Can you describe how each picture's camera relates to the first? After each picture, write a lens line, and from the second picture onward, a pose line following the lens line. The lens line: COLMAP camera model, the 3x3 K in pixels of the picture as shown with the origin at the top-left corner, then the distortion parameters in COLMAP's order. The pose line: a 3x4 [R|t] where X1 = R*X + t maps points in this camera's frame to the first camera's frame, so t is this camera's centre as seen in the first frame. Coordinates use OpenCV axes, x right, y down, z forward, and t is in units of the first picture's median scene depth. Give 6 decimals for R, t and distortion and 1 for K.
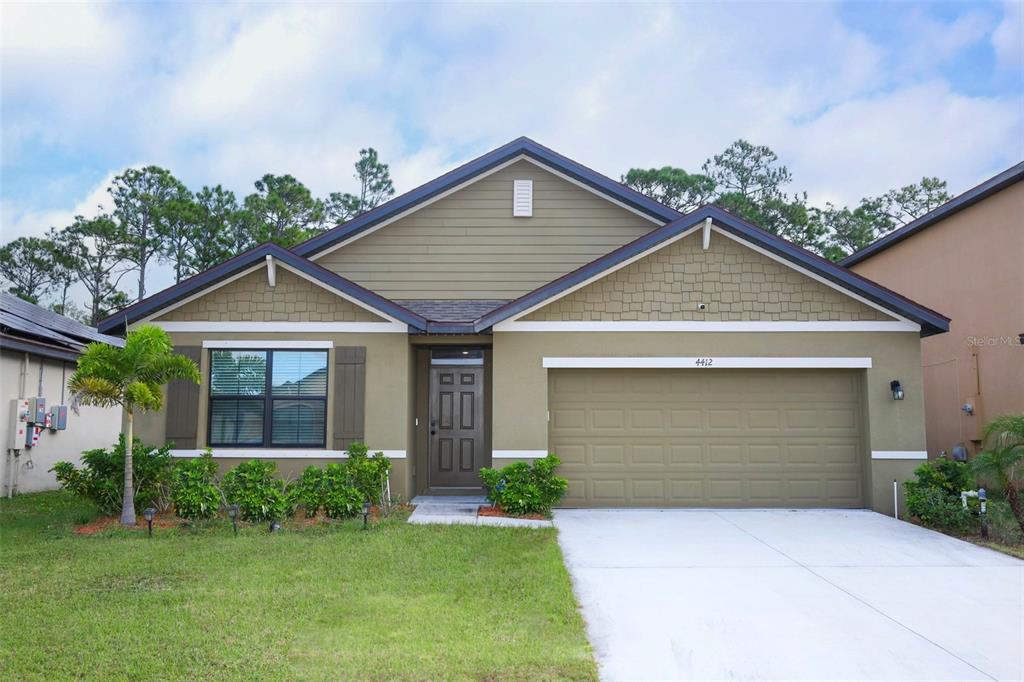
lens RADIAL K [[820.7, 0, 516.2], [0, 820.7, 341.2], [0, 0, 1]] dist [0.003855, 0.002841]
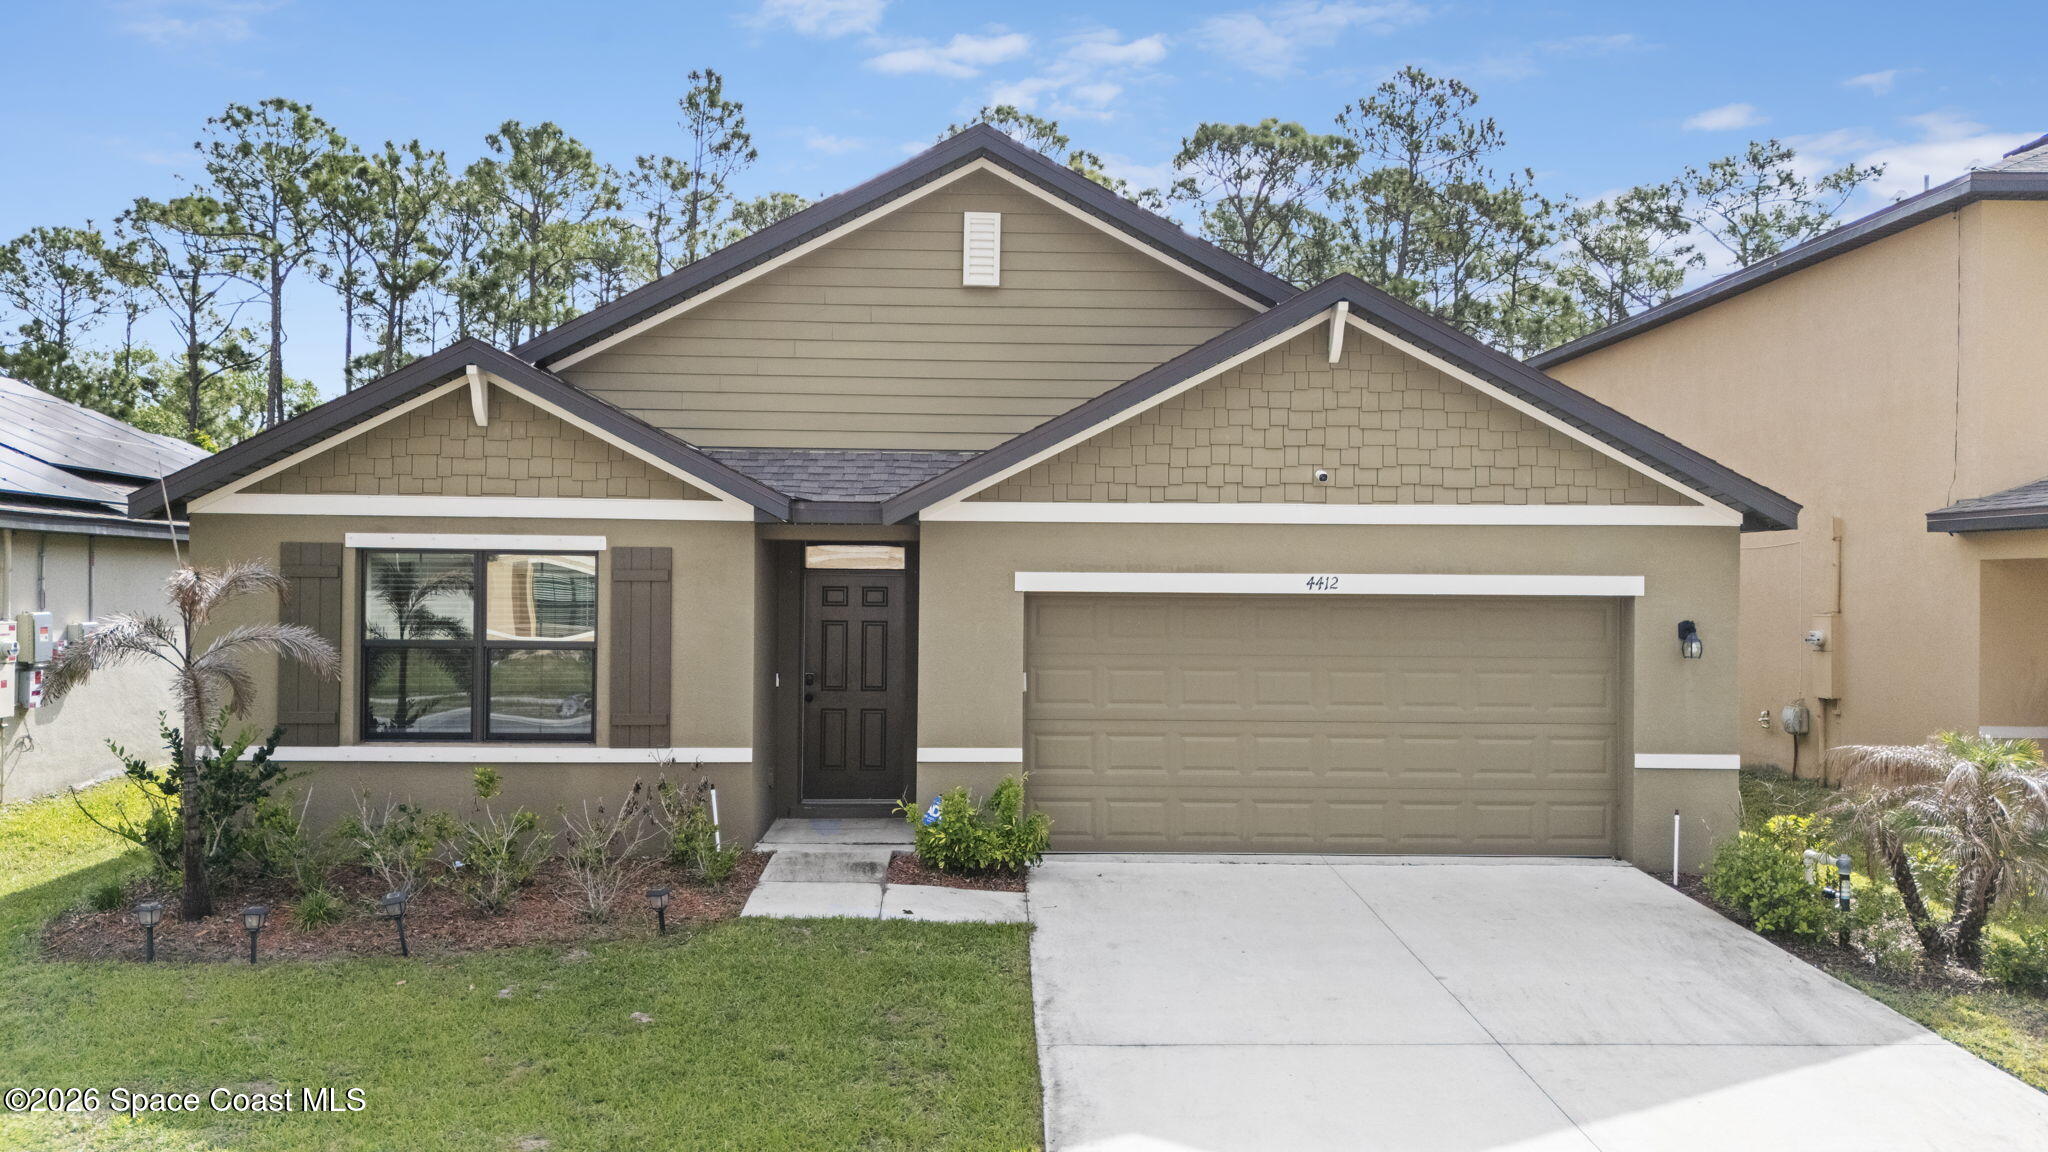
lens RADIAL K [[1458.6, 0, 1027.7], [0, 1458.6, 593.3], [0, 0, 1]] dist [0.116011, -0.137266]
pose [[0.999621, 0.007609, 0.026457, 0.015723], [-0.010664, 0.993034, 0.117341, -0.074860], [-0.025380, -0.117578, 0.992739, 0.074063]]
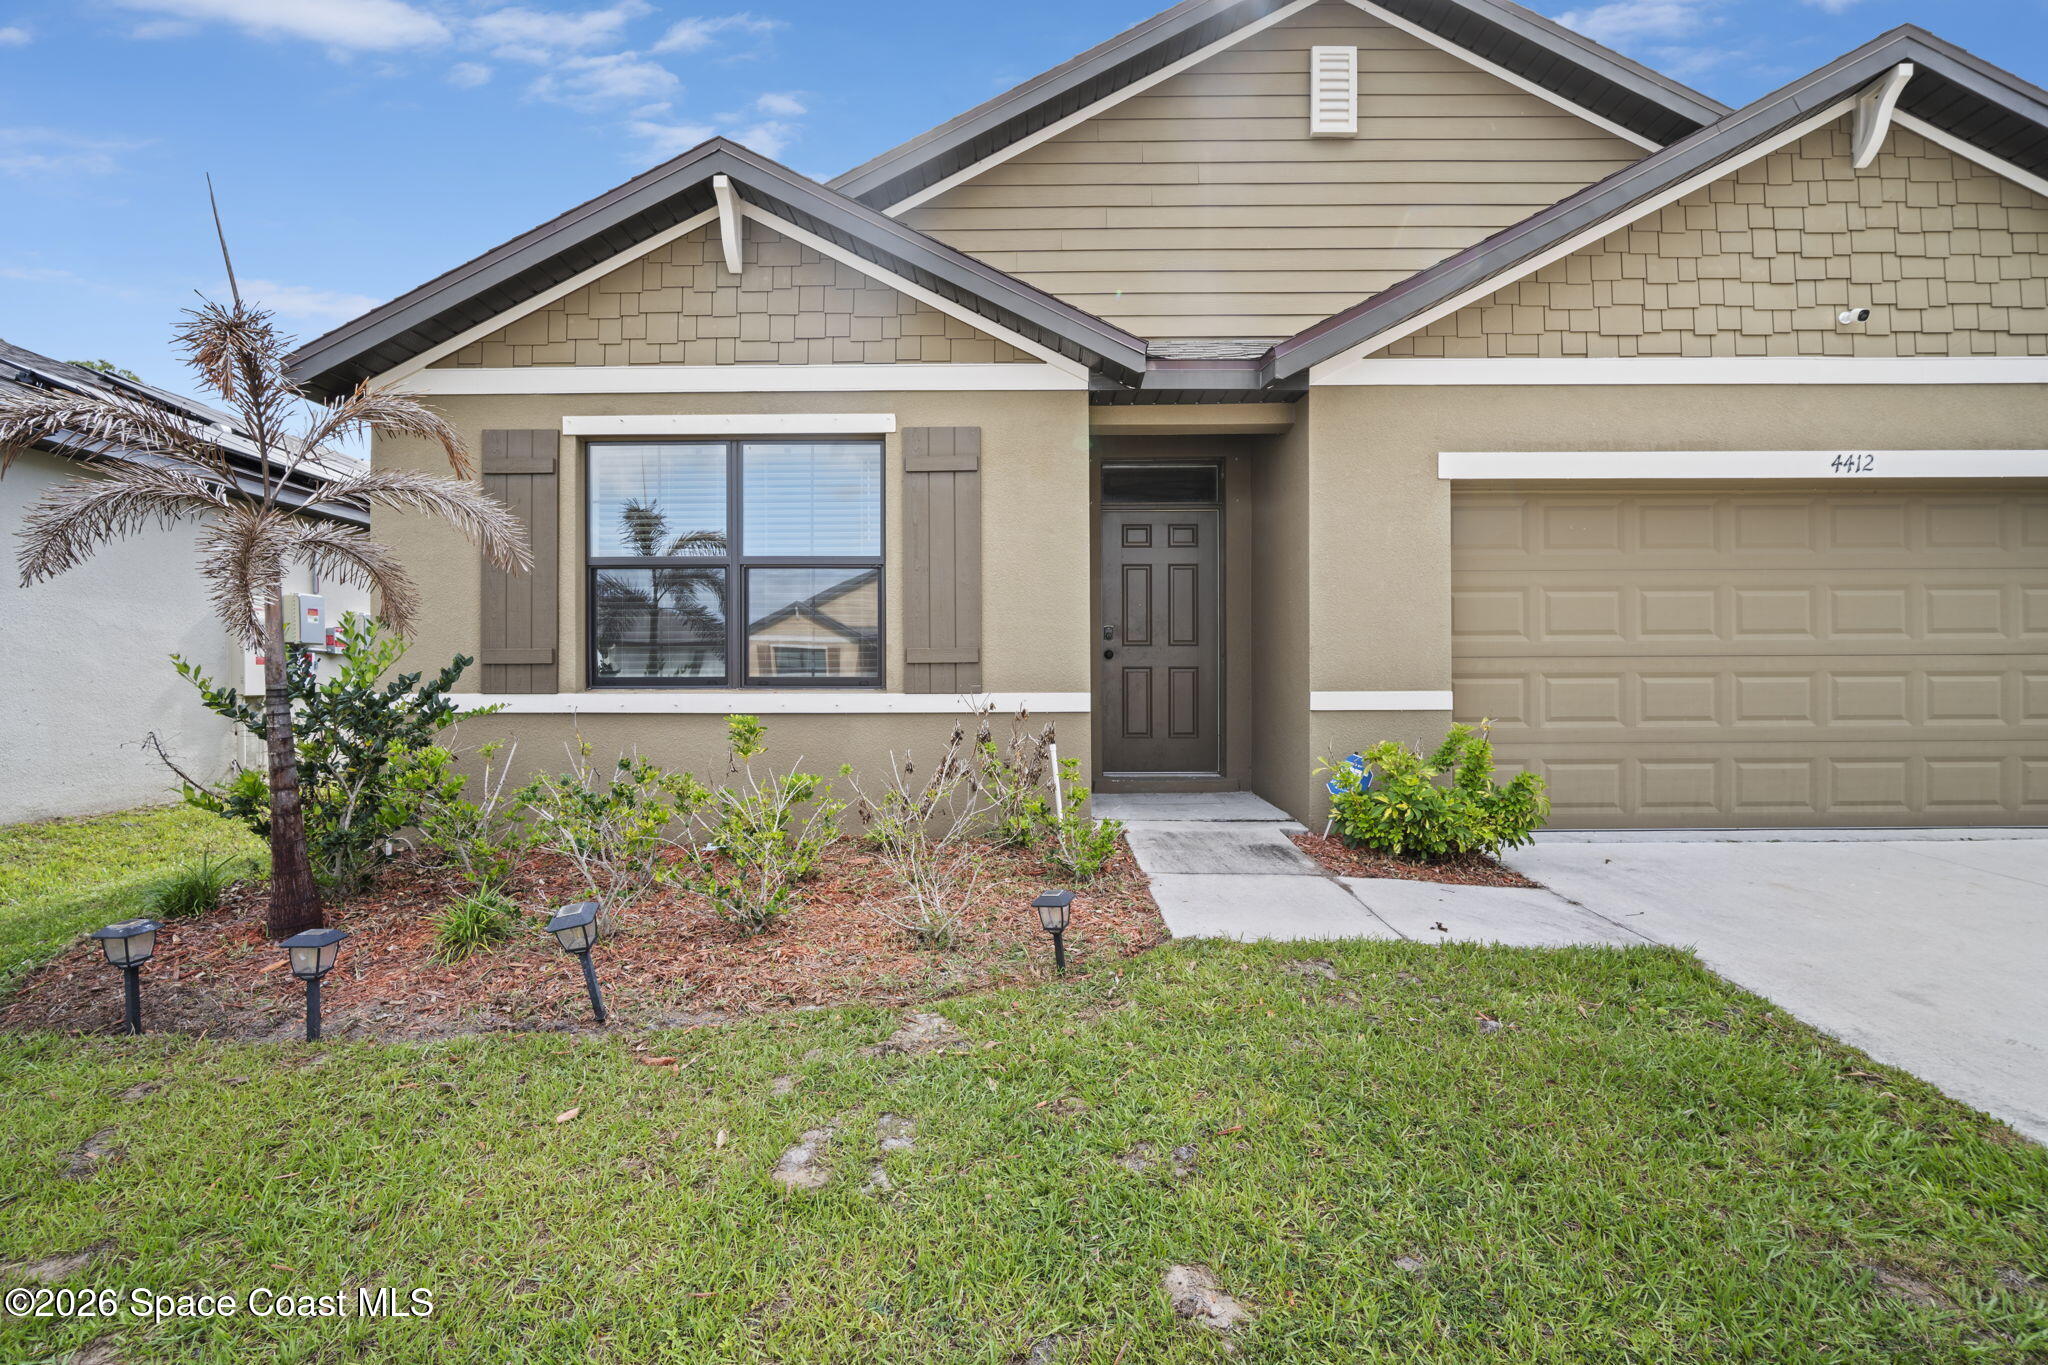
lens RADIAL K [[886.9, 0, 1037.9], [0, 886.9, 678.8], [0, 0, 1]] dist [-0.003364, -0.000098]
pose [[0.999967, -0.005445, -0.005950, -0.152646], [0.006095, 0.993325, 0.115191, 0.075443], [0.005283, -0.115224, 0.993326, 0.563746]]
